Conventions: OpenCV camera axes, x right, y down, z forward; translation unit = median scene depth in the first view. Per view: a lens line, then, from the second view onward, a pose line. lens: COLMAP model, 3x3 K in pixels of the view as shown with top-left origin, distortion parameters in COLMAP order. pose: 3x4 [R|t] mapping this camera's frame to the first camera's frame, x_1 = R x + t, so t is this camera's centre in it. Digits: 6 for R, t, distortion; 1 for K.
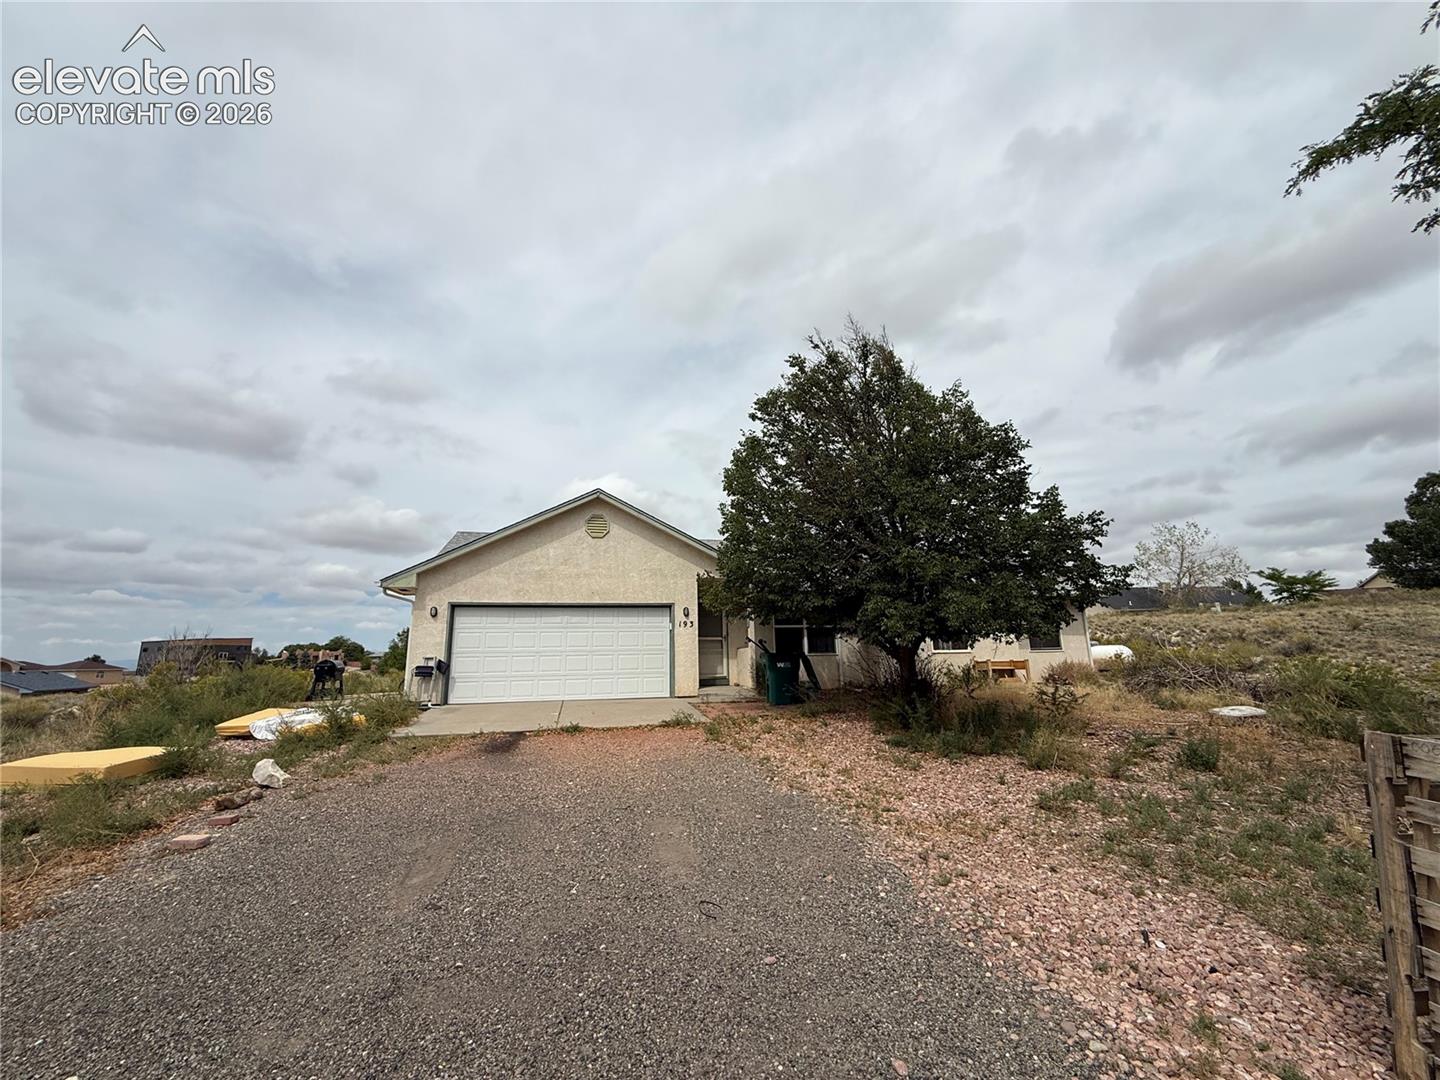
lens RADIAL K [[575.8, 0, 720.0], [0, 575.8, 540.0], [0, 0, 1]] dist [-0.001438, -0.000056]
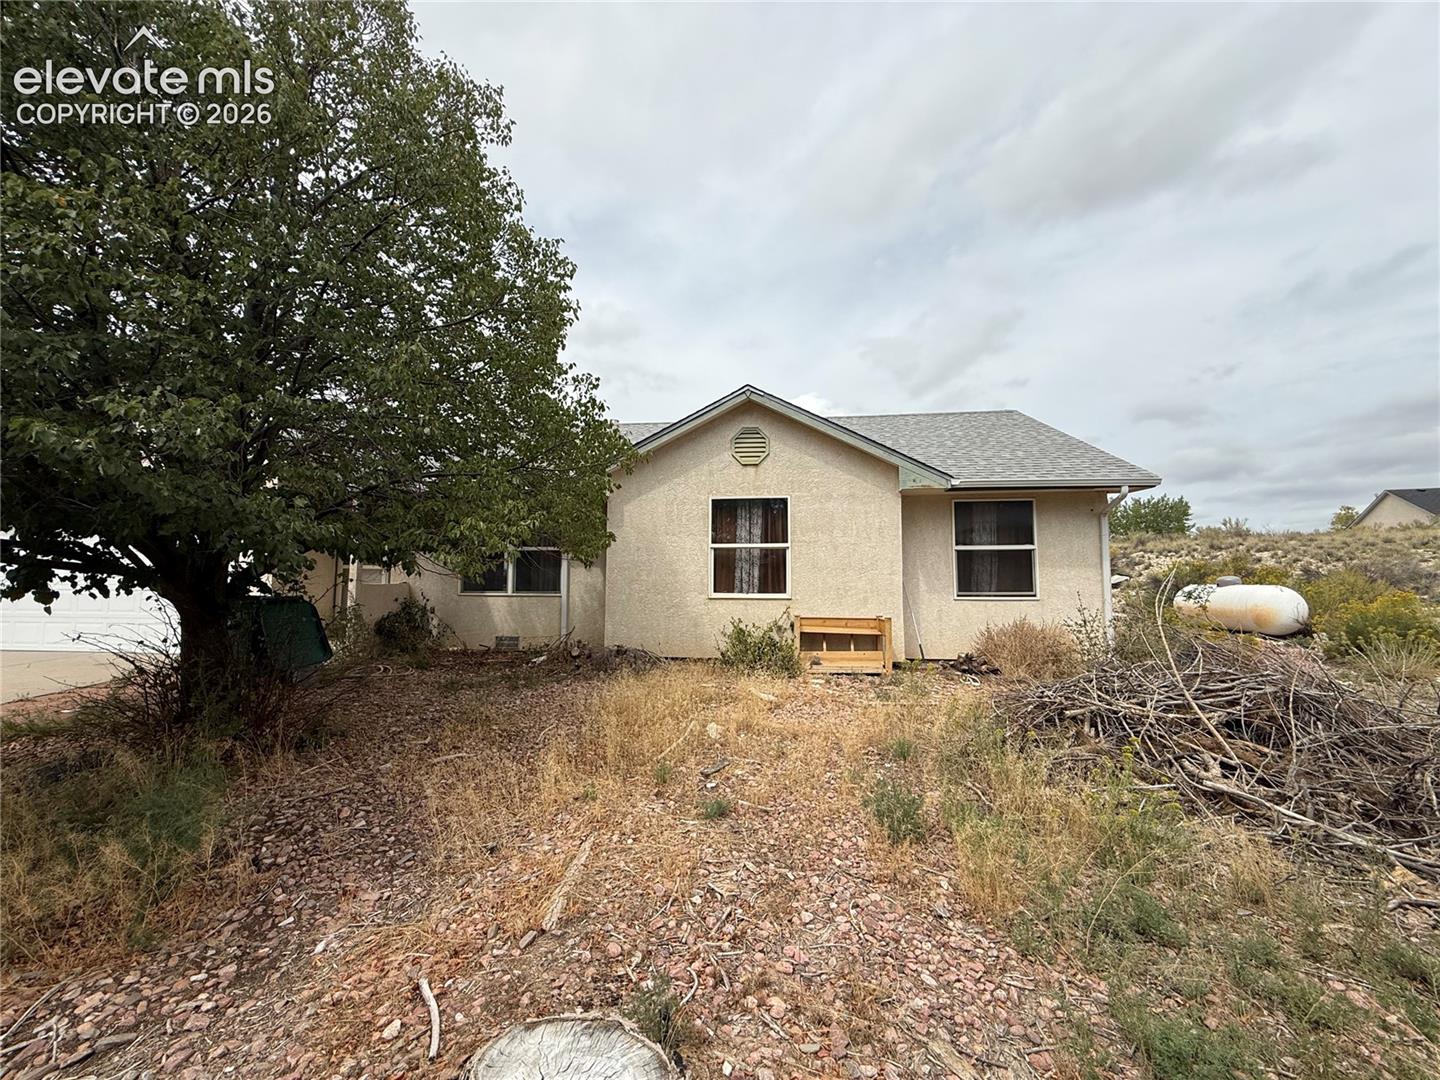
lens RADIAL K [[577.6, 0, 715.4], [0, 577.6, 541.5], [0, 0, 1]] dist [-0.000878, -0.000035]
pose [[0.944792, -0.001394, -0.327667, 0.912338], [0.045824, 0.990726, 0.127912, 0.126991], [0.324450, -0.135866, 0.936095, 0.851993]]
